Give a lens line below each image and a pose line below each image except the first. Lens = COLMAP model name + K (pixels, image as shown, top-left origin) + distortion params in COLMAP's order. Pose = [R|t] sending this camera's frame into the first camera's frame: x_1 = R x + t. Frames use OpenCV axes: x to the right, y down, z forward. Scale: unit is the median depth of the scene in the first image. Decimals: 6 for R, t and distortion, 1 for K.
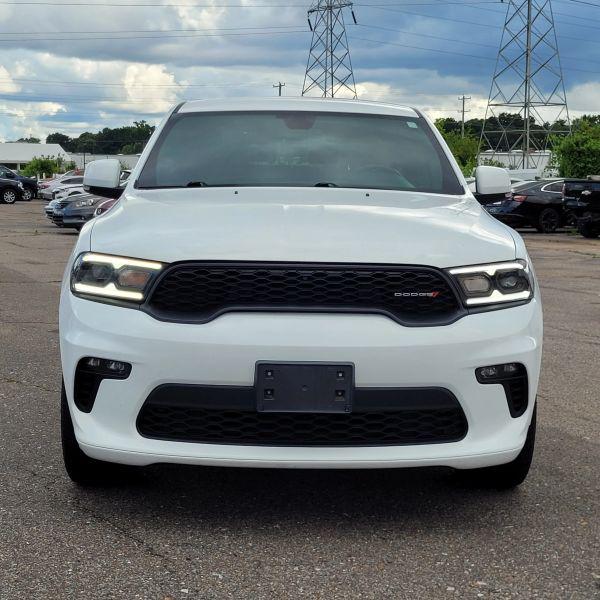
lens RADIAL K [[1143.8, 0, 300.0], [0, 1143.8, 300.0], [0, 0, 1]] dist [0.054309, 0.233301]
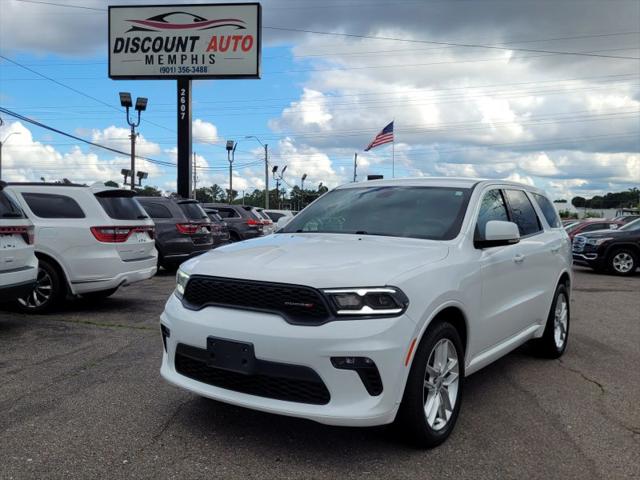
lens RADIAL K [[630.0, 0, 318.7], [0, 630.0, 241.4], [0, 0, 1]] dist [0.025437, 0.006575]
pose [[0.808216, 0.024404, -0.588380, 0.600970], [-0.068376, 0.996272, -0.052601, -0.044897], [0.584903, 0.082744, 0.806872, 0.306297]]
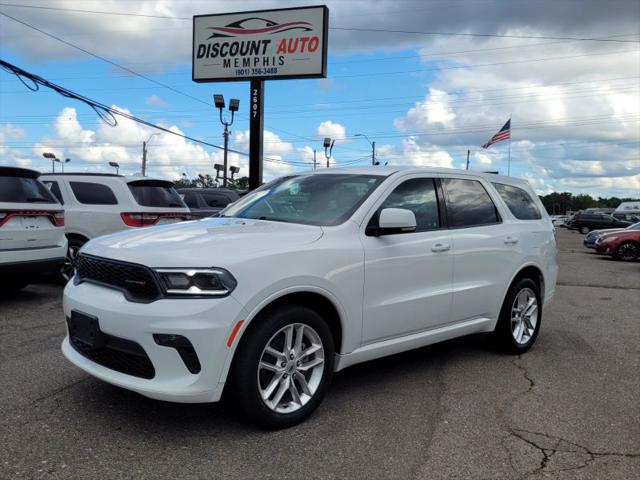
lens RADIAL K [[589.4, 0, 317.7], [0, 589.4, 246.1], [0, 0, 1]] dist [0.031965, -0.005726]
pose [[0.673296, 0.057429, -0.737139, 0.859009], [-0.101476, 0.994722, -0.015190, -0.066748], [0.732376, 0.085029, 0.675570, 0.593796]]
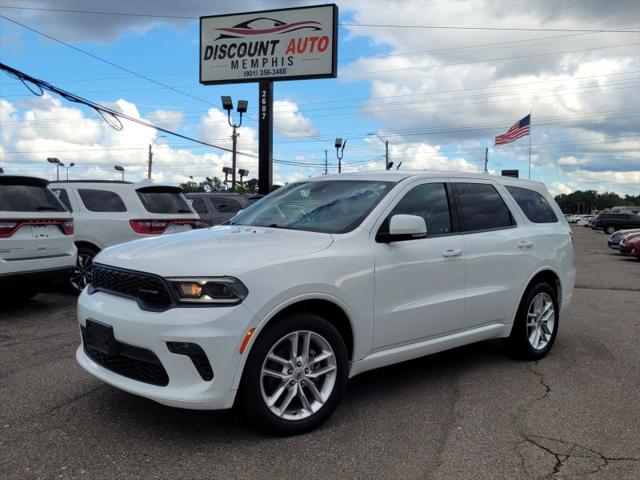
lens RADIAL K [[615.6, 0, 316.4], [0, 615.6, 241.8], [0, 0, 1]] dist [0.016848, 0.010241]
pose [[0.656820, 0.039609, -0.753007, 0.893252], [-0.089940, 0.995606, -0.026081, -0.071659], [0.748665, 0.084856, 0.657496, 0.566612]]
